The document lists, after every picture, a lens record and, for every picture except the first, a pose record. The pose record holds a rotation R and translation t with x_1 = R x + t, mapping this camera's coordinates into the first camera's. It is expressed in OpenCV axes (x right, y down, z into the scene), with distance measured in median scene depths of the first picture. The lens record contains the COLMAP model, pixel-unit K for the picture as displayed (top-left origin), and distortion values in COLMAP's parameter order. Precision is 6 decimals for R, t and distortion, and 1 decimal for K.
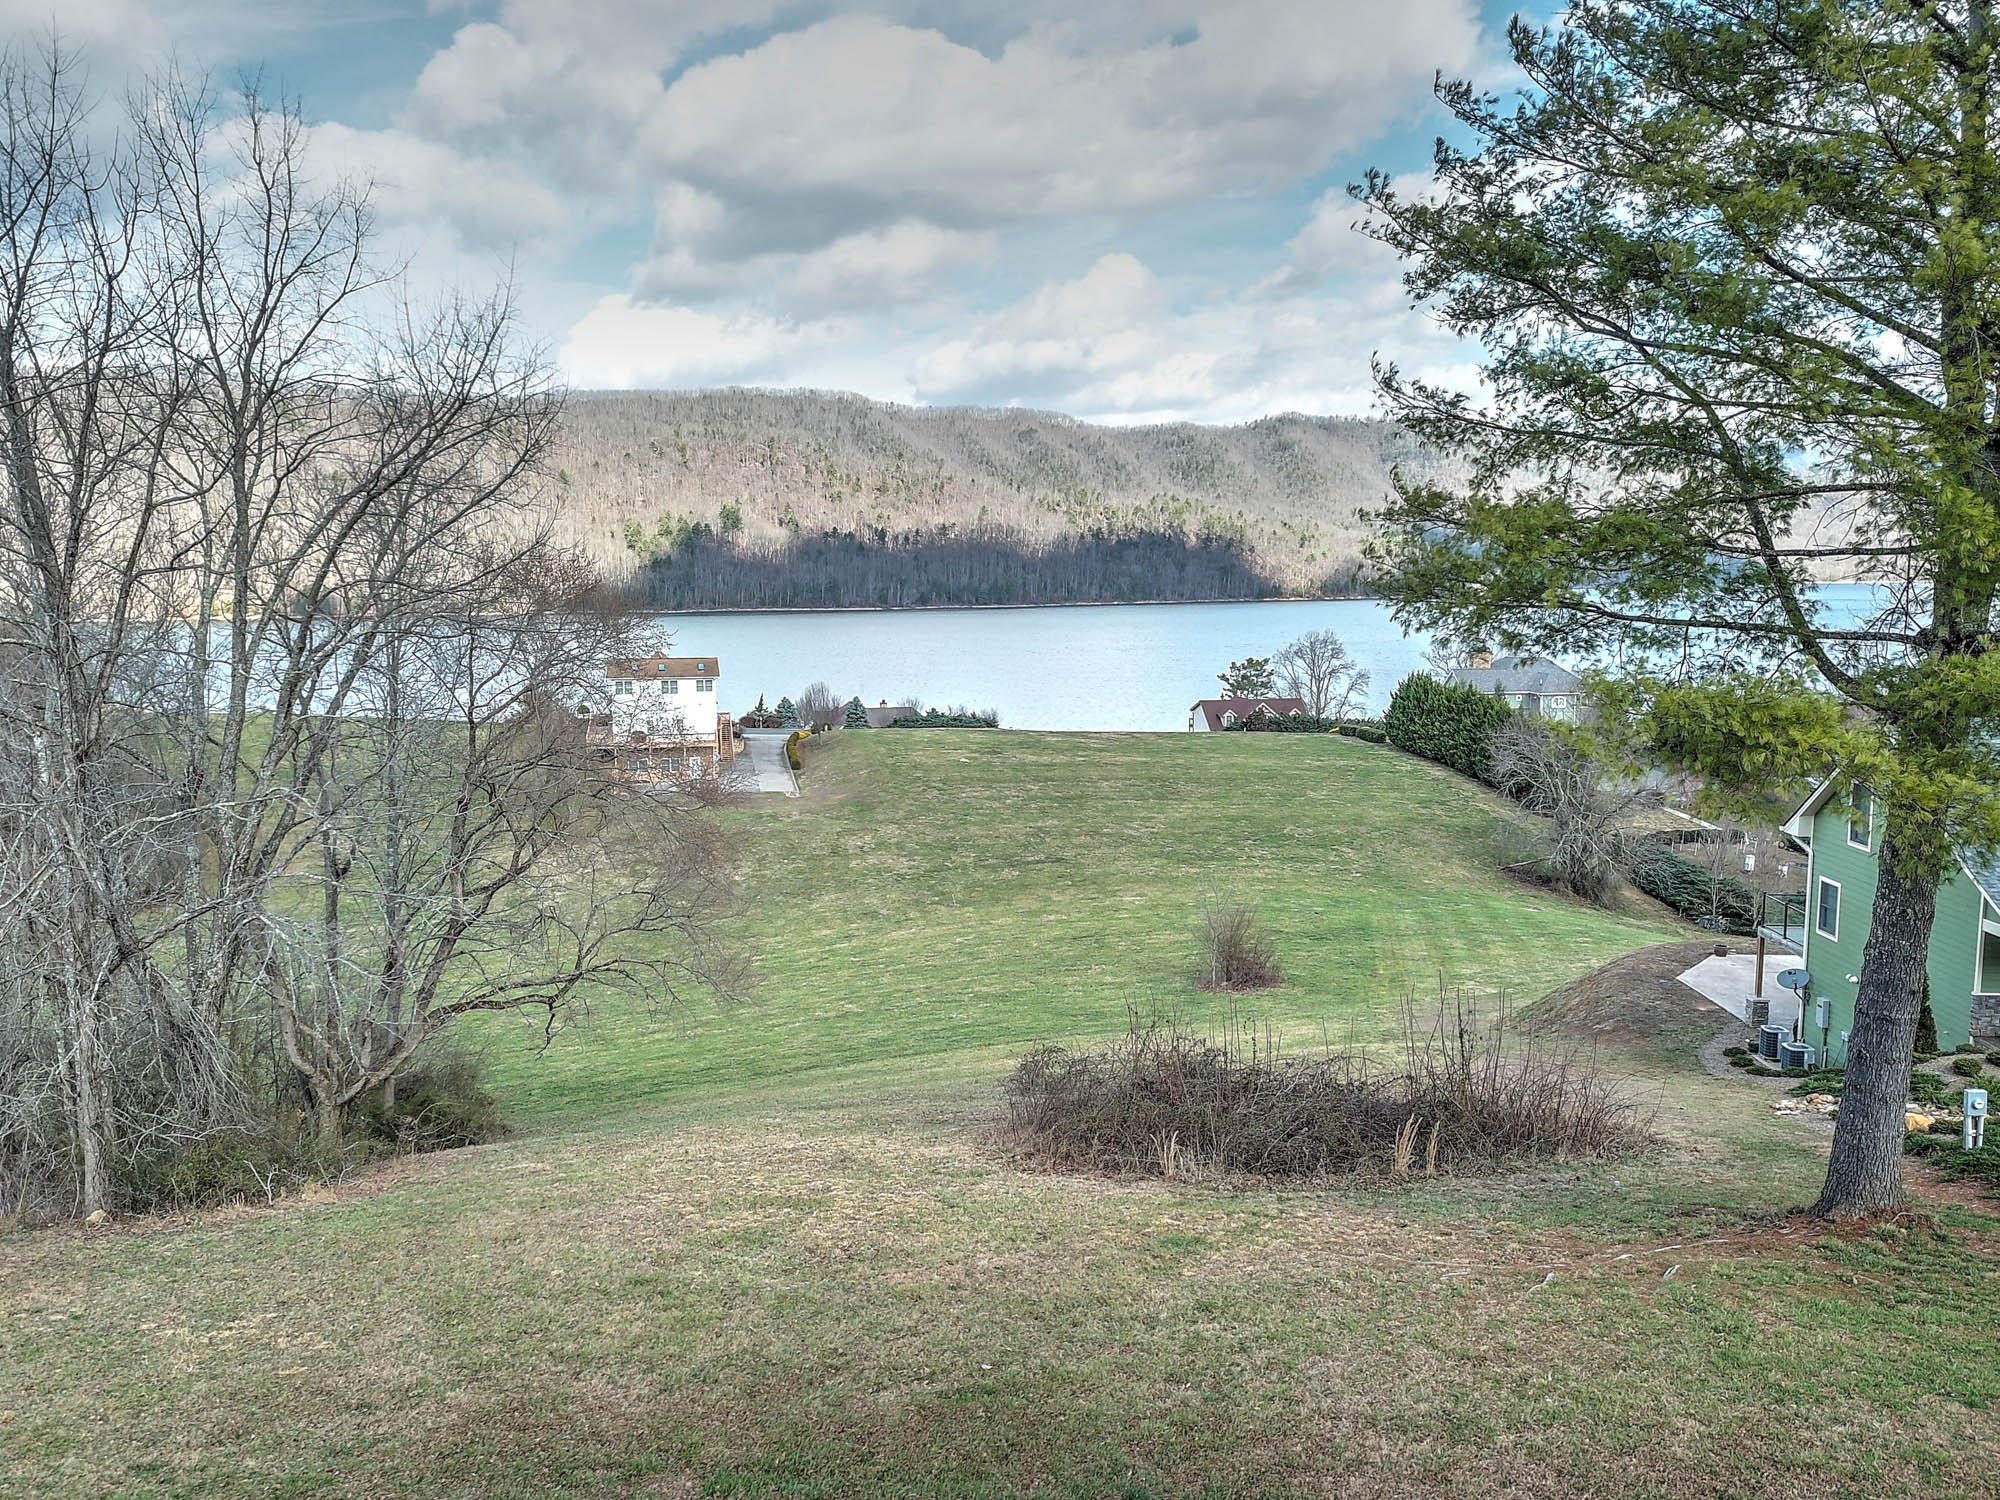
lens RADIAL K [[1551.3, 0, 1000.0], [0, 1551.3, 762.0], [0, 0, 1]] dist [0.034829, -0.034007]
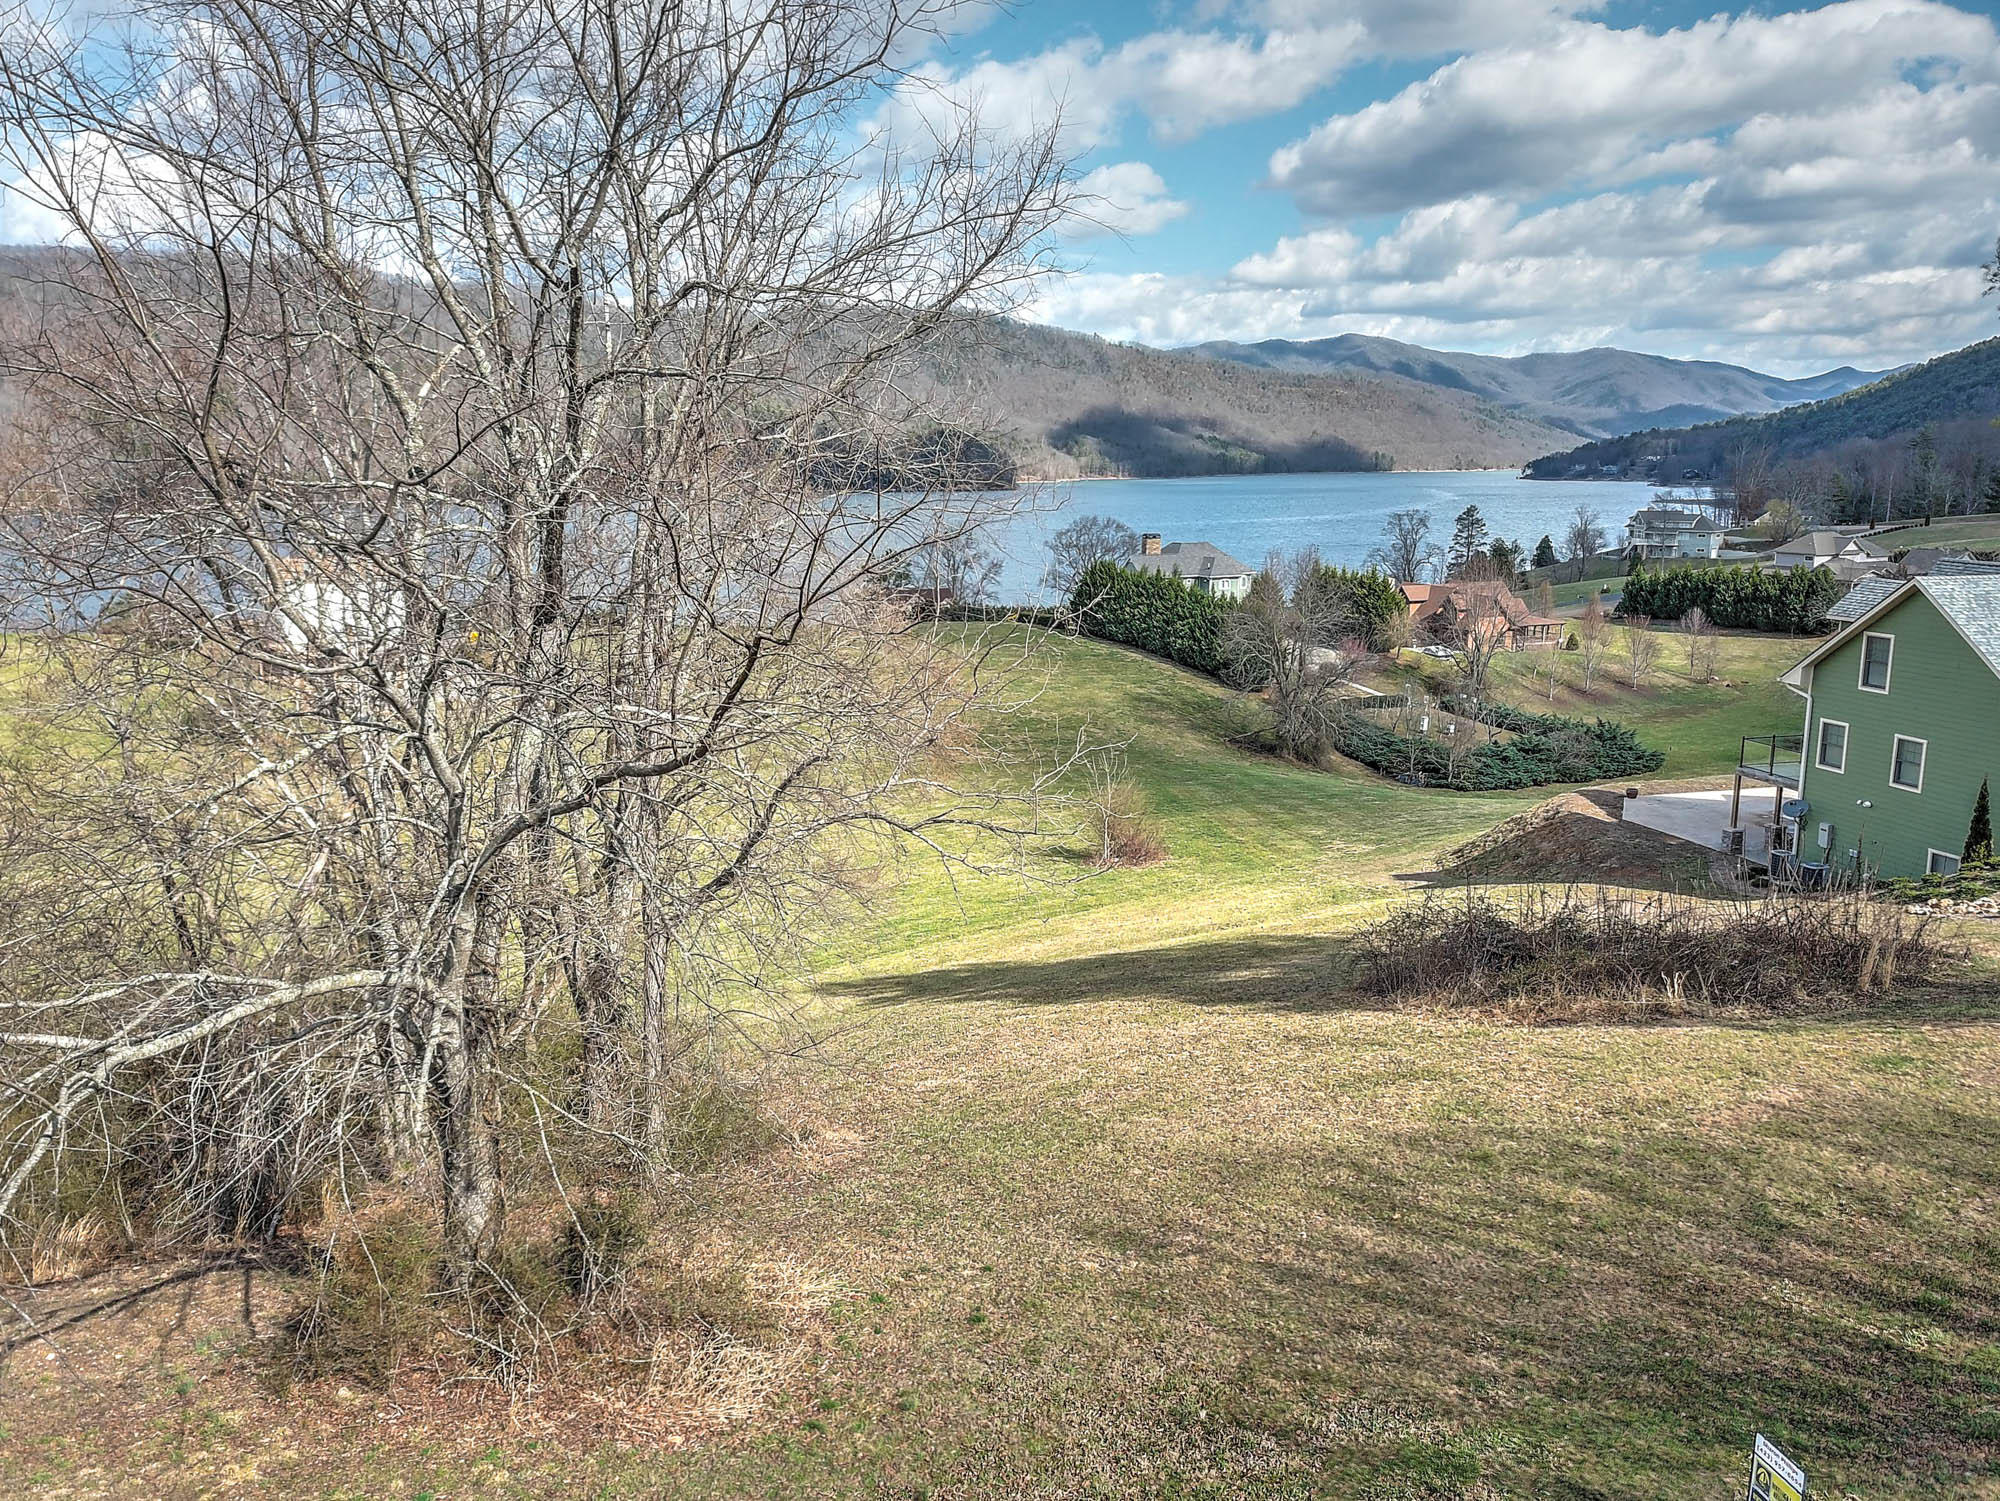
lens RADIAL K [[1551.3, 0, 1011.8], [0, 1551.3, 770.8], [0, 0, 1]] dist [0.034829, -0.034007]
pose [[0.953774, -0.057625, 0.294948, -0.118319], [0.035750, 0.996231, 0.079033, -0.000593], [-0.298391, -0.064835, 0.952239, 0.021774]]
